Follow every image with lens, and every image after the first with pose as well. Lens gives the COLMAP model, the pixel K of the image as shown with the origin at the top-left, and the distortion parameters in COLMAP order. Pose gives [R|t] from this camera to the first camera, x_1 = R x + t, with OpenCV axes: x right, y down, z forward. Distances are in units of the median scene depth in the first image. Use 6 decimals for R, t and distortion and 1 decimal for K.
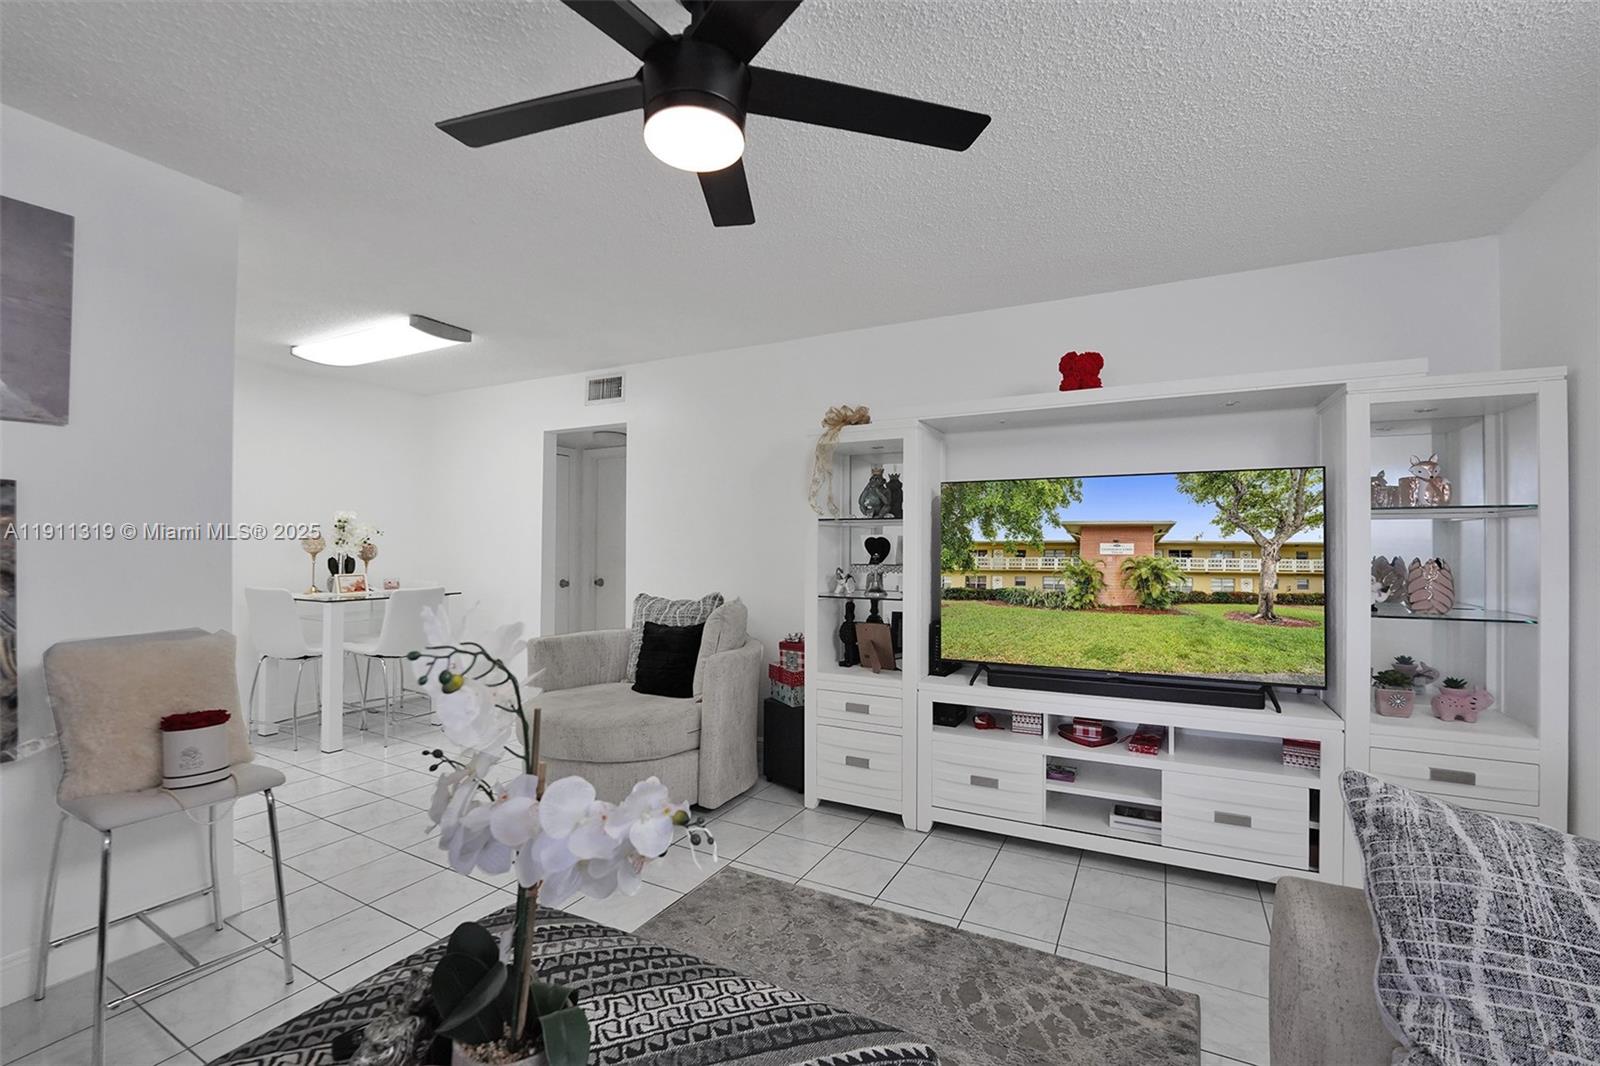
lens RADIAL K [[684.4, 0, 798.8], [0, 684.4, 517.0], [0, 0, 1]] dist [-0.019669, -0.000350]
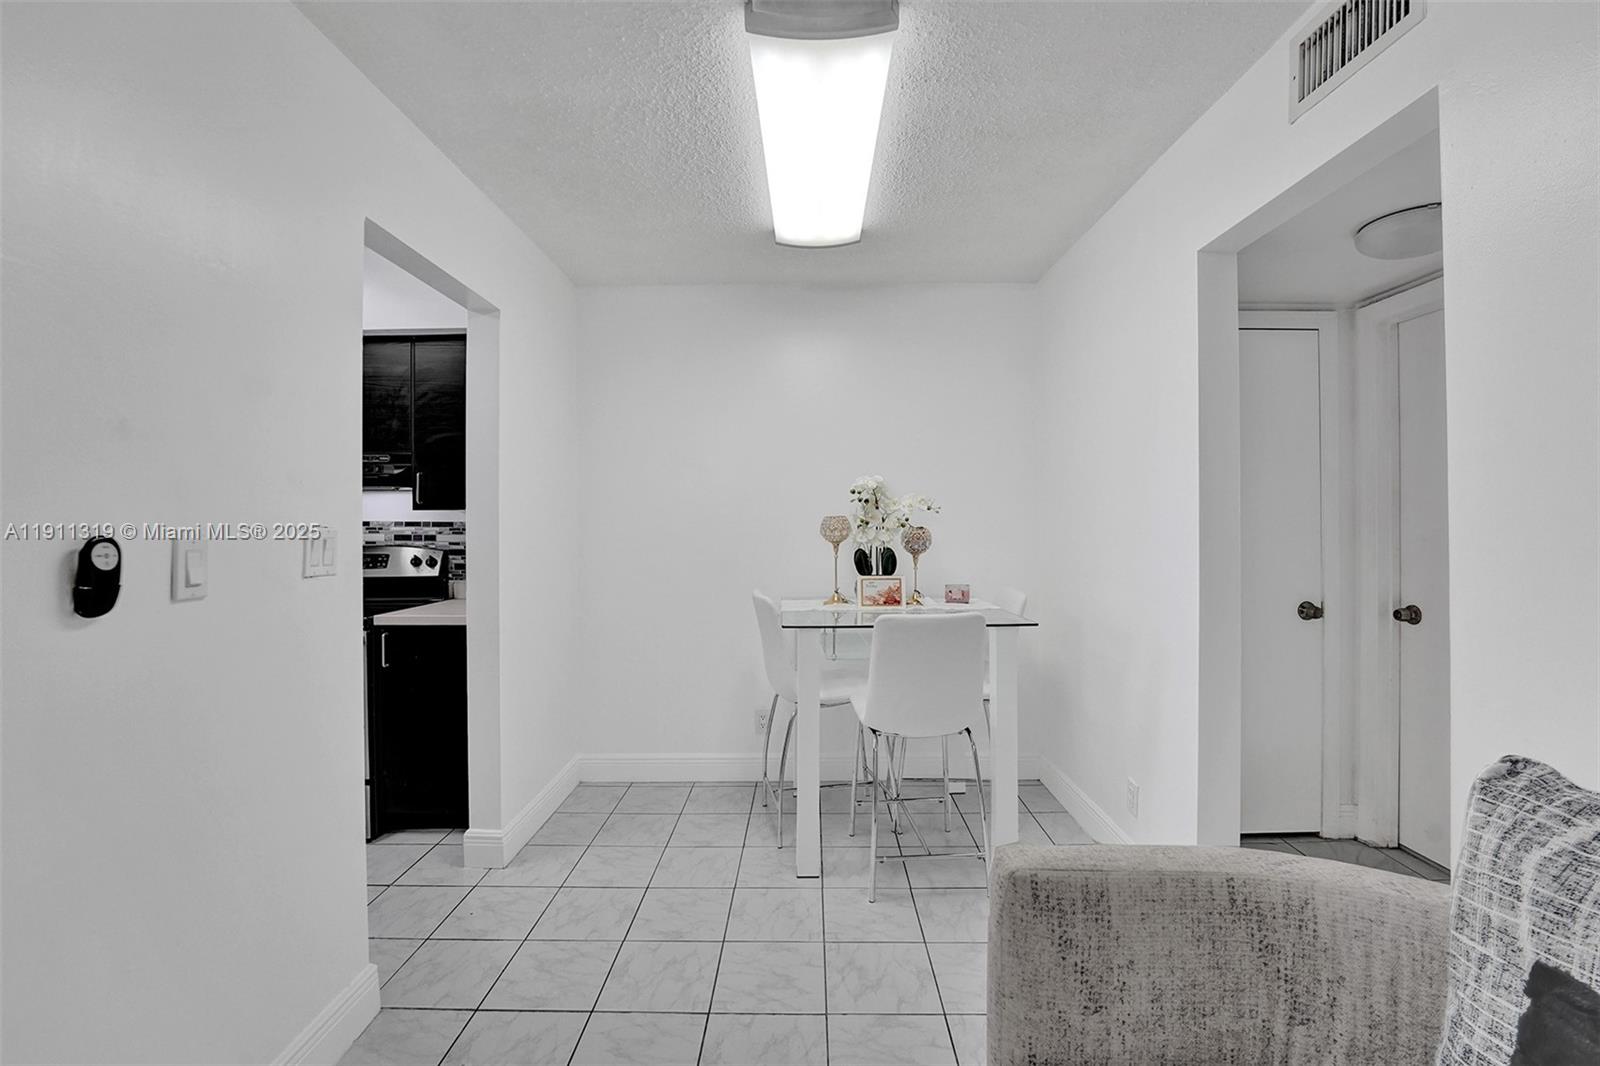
lens RADIAL K [[682.8, 0, 803.6], [0, 682.8, 523.5], [0, 0, 1]] dist [-0.028429, 0.000243]
pose [[0.462653, -0.008689, -0.886497, -0.221995], [0.048715, 0.998690, 0.015635, 0.036185], [0.885200, -0.050419, 0.462471, 1.046274]]
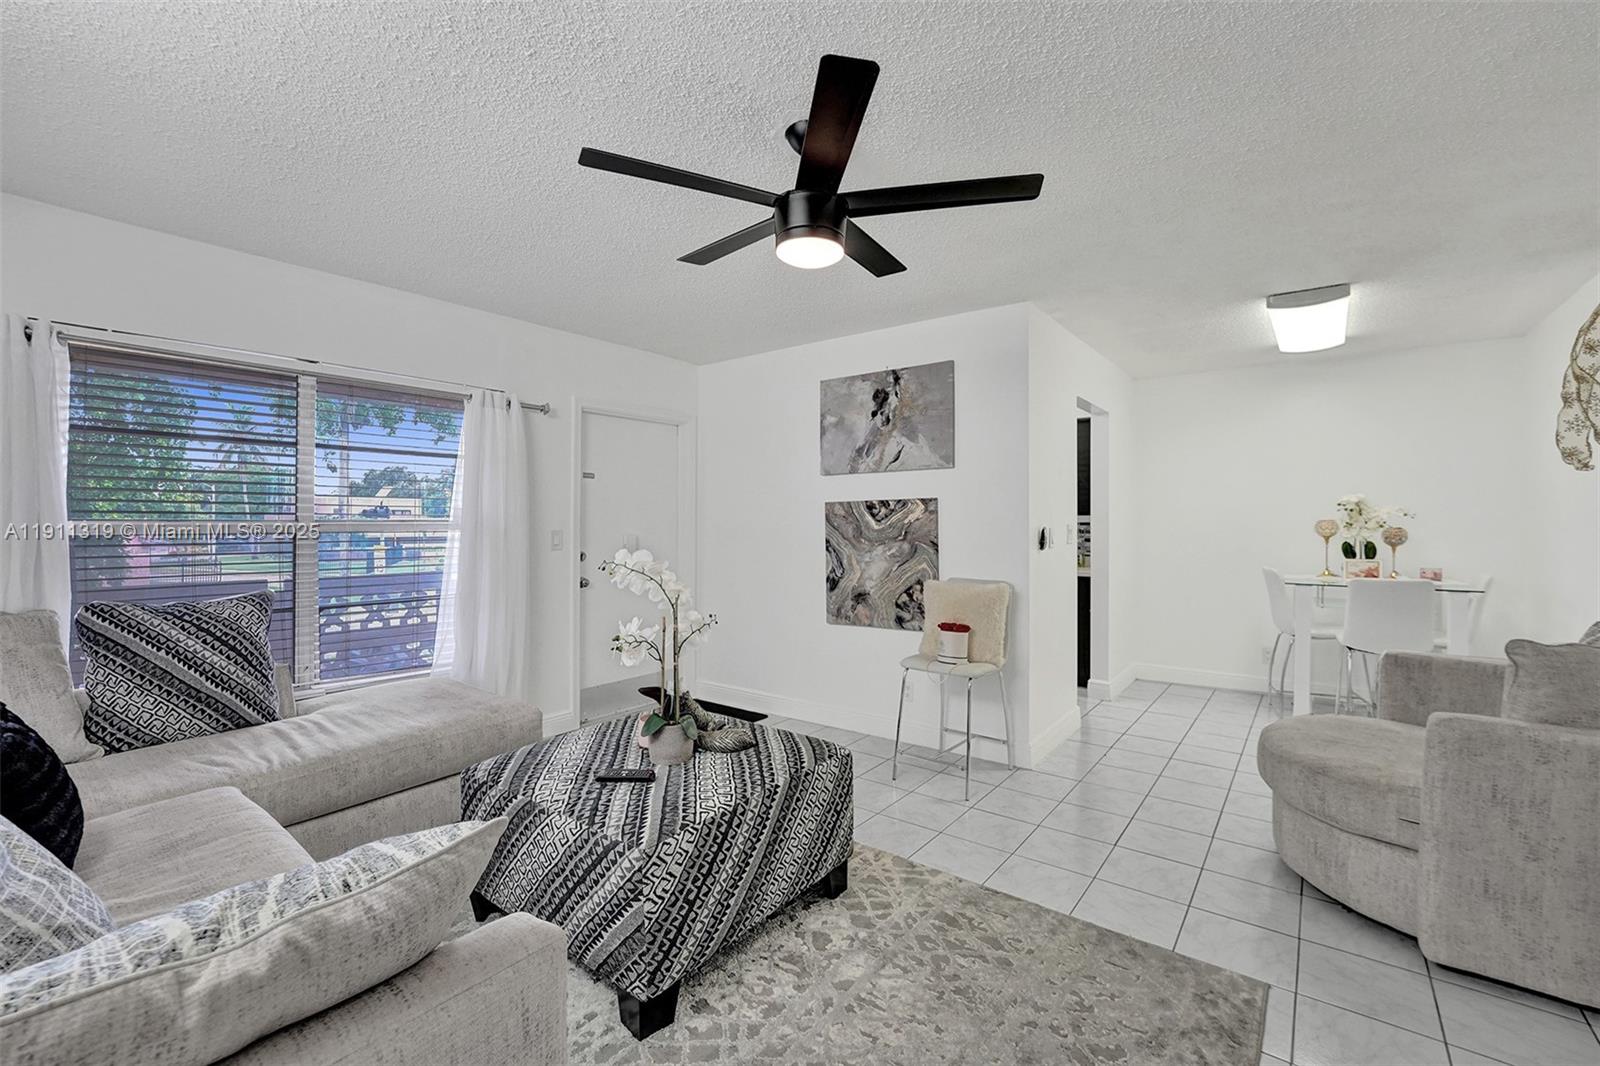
lens RADIAL K [[684.4, 0, 798.8], [0, 684.4, 517.0], [0, 0, 1]] dist [-0.019669, -0.000350]
pose [[-0.167685, -0.013395, -0.985750, 0.647725], [0.040920, 0.998951, -0.020535, 0.018881], [0.984991, -0.043780, -0.166961, 0.617951]]
